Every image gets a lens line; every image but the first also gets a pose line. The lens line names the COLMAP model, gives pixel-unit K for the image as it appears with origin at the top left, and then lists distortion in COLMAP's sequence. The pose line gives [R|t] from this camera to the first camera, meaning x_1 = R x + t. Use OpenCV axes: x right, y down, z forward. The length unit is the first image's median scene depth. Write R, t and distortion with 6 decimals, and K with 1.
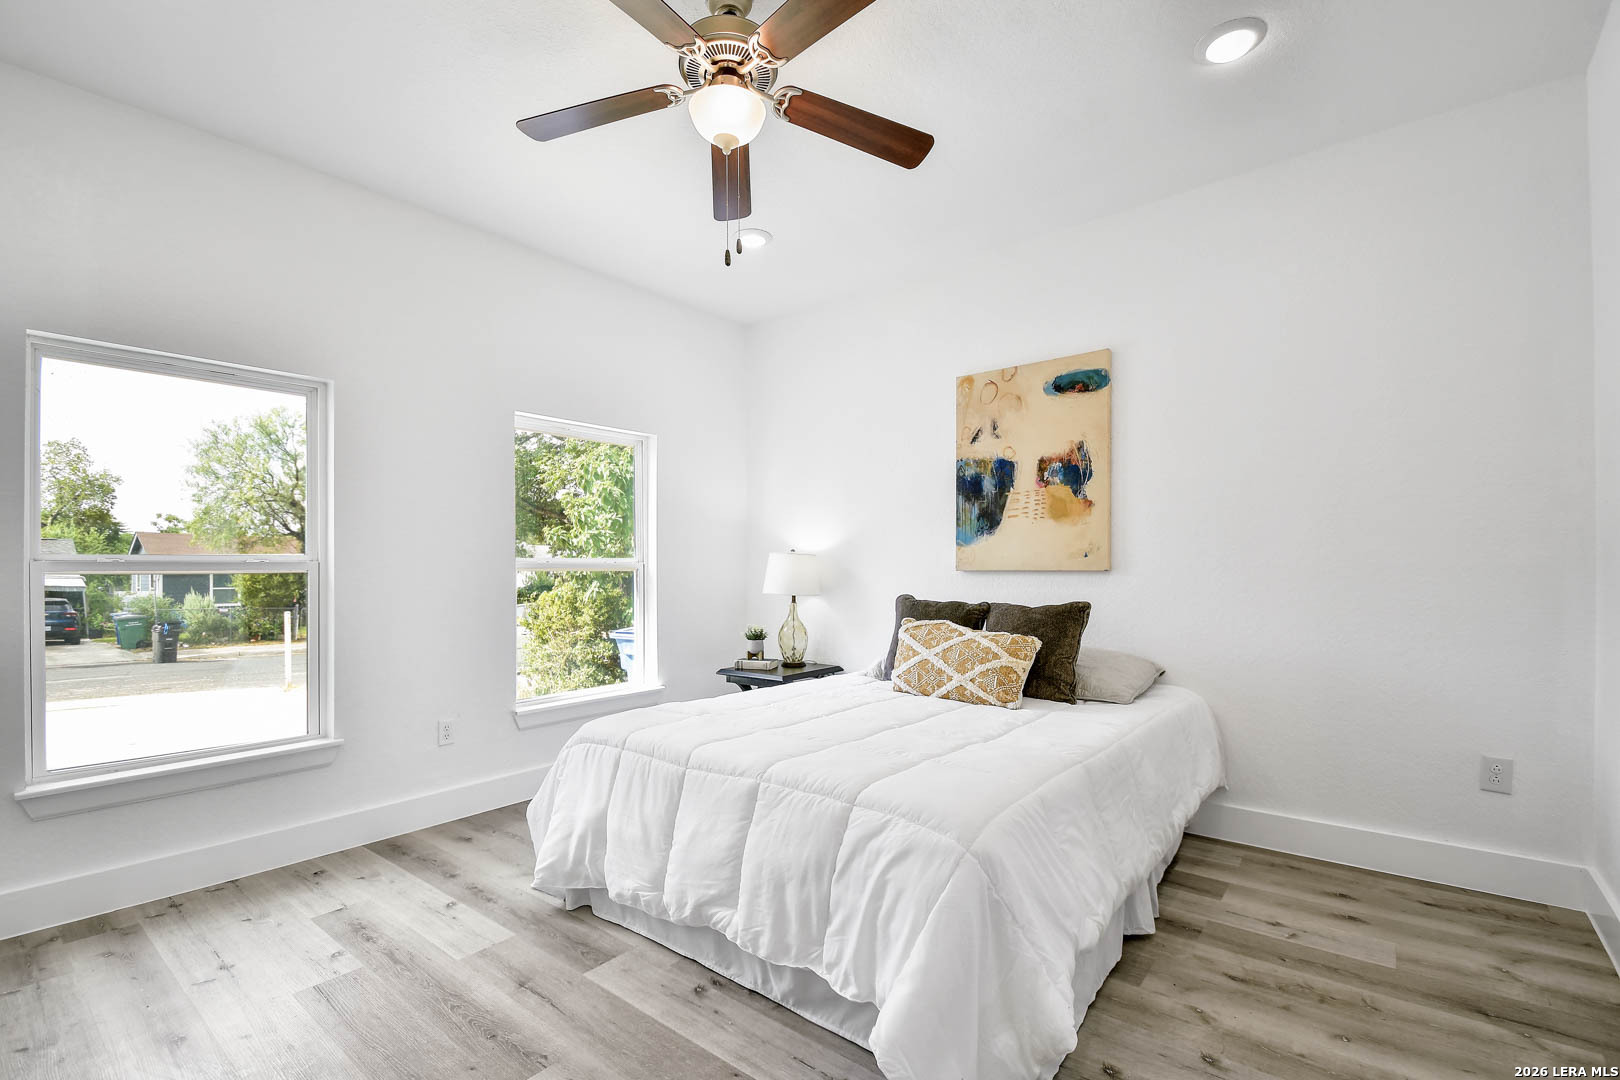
lens RADIAL K [[727.4, 0, 817.8], [0, 727.4, 559.0], [0, 0, 1]] dist [0.009455, -0.014829]
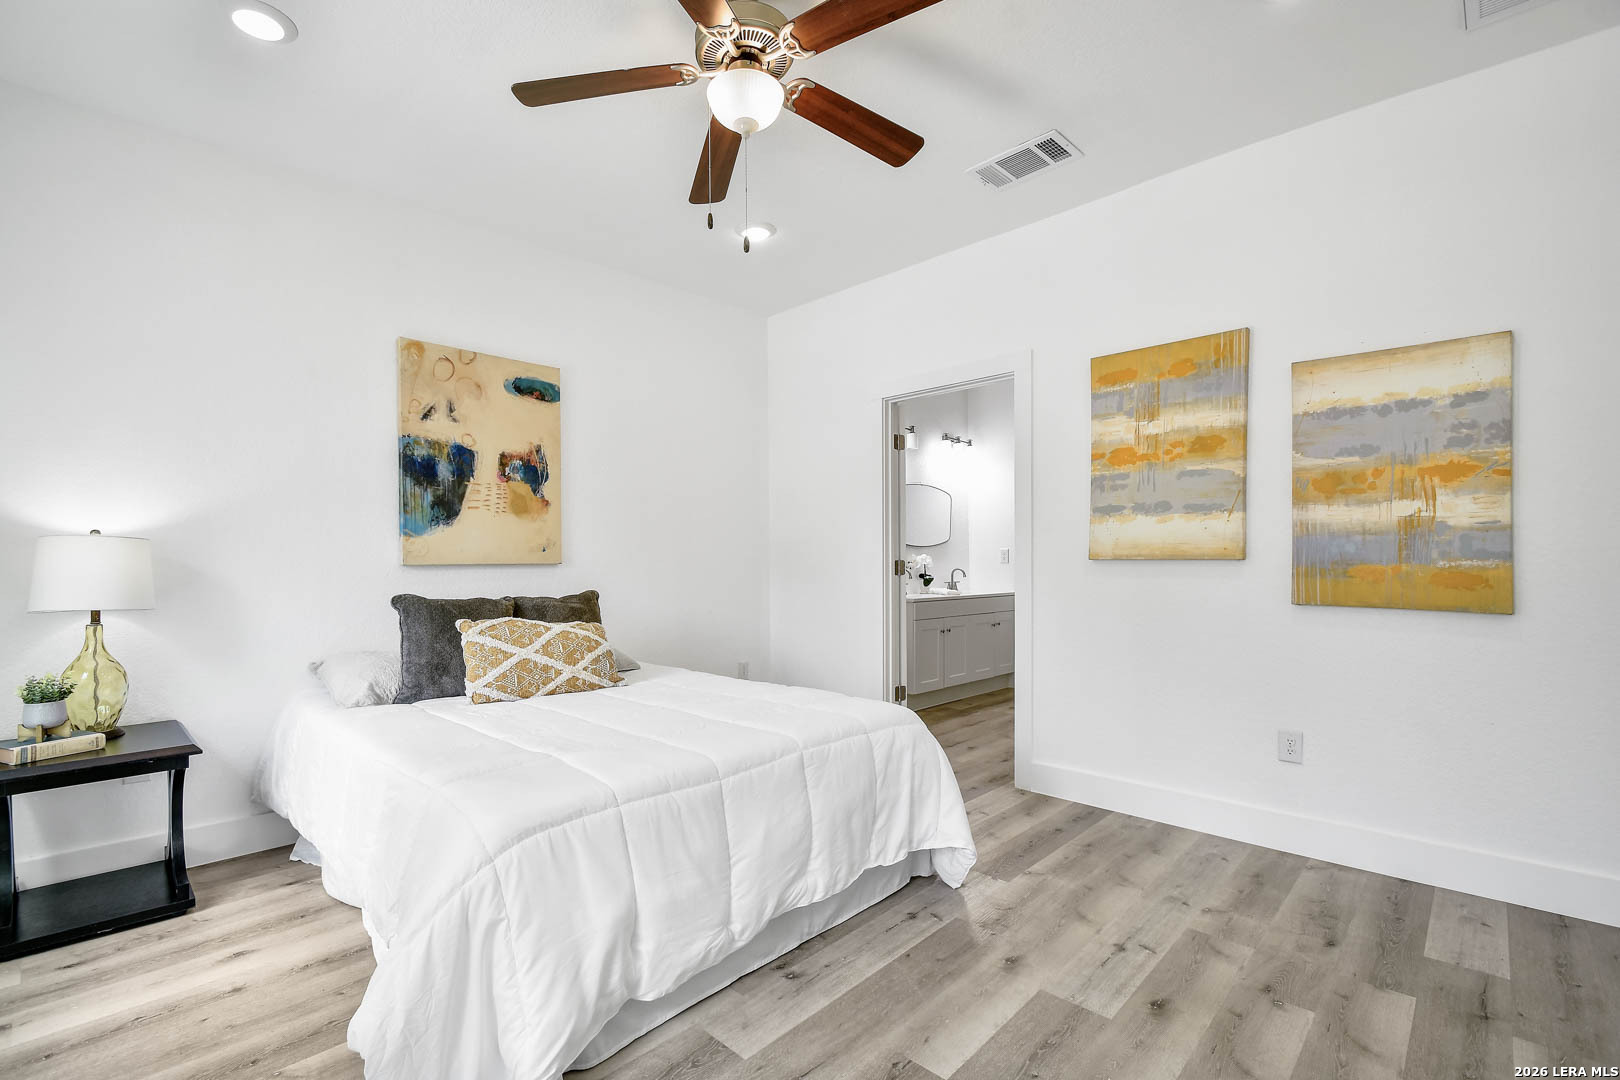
lens RADIAL K [[720.9, 0, 786.1], [0, 720.9, 553.5], [0, 0, 1]] dist [0.010270, -0.013634]
pose [[0.093463, 0.010630, 0.995566, -0.671128], [-0.006678, 0.999927, -0.010050, 0.008761], [-0.995600, -0.005709, 0.093527, 0.526852]]
